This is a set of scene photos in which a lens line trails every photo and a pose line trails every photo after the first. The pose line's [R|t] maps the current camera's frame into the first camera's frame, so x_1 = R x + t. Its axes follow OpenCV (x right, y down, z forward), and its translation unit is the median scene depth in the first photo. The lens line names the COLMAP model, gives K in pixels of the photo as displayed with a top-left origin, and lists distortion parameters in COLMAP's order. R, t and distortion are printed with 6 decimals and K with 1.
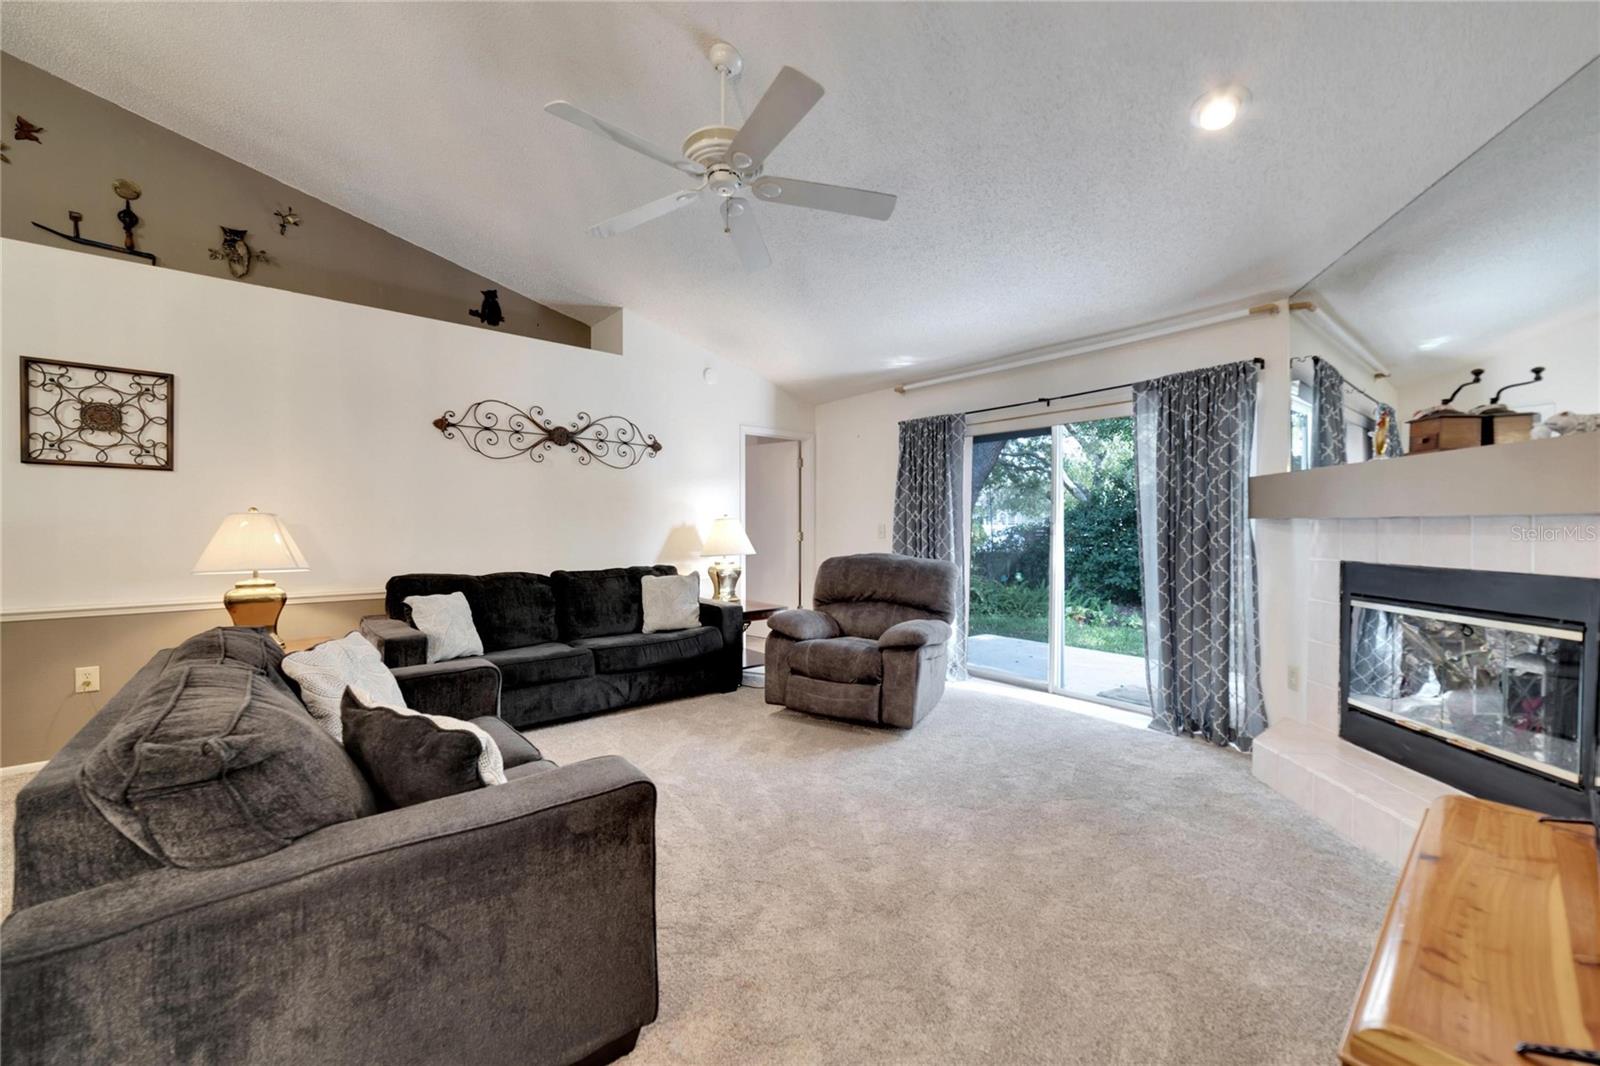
lens RADIAL K [[616.9, 0, 800.0], [0, 616.9, 533.0], [0, 0, 1]] dist [0.000228, 0.000256]
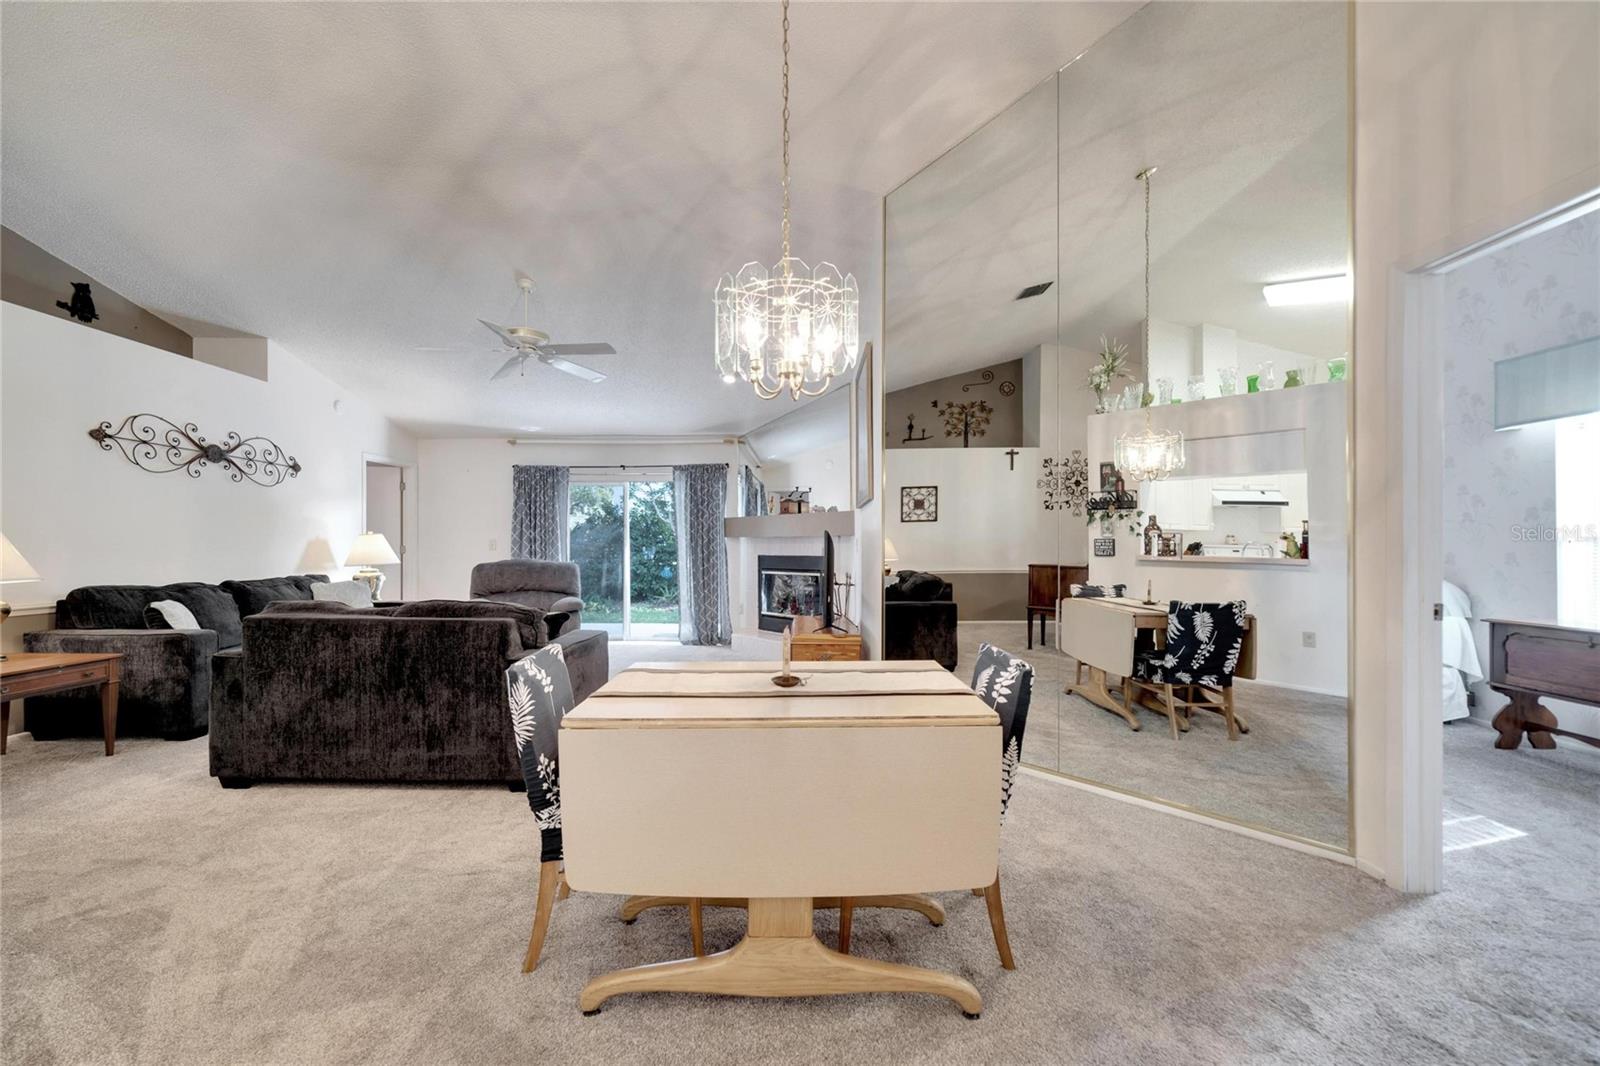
lens RADIAL K [[611.8, 0, 796.9], [0, 611.8, 544.4], [0, 0, 1]] dist [0.000046, 0.000560]
pose [[0.654704, -0.000928, 0.755885, -0.679444], [0.008481, 0.999945, -0.006118, 0.015806], [-0.755838, 0.010416, 0.654676, -0.554780]]
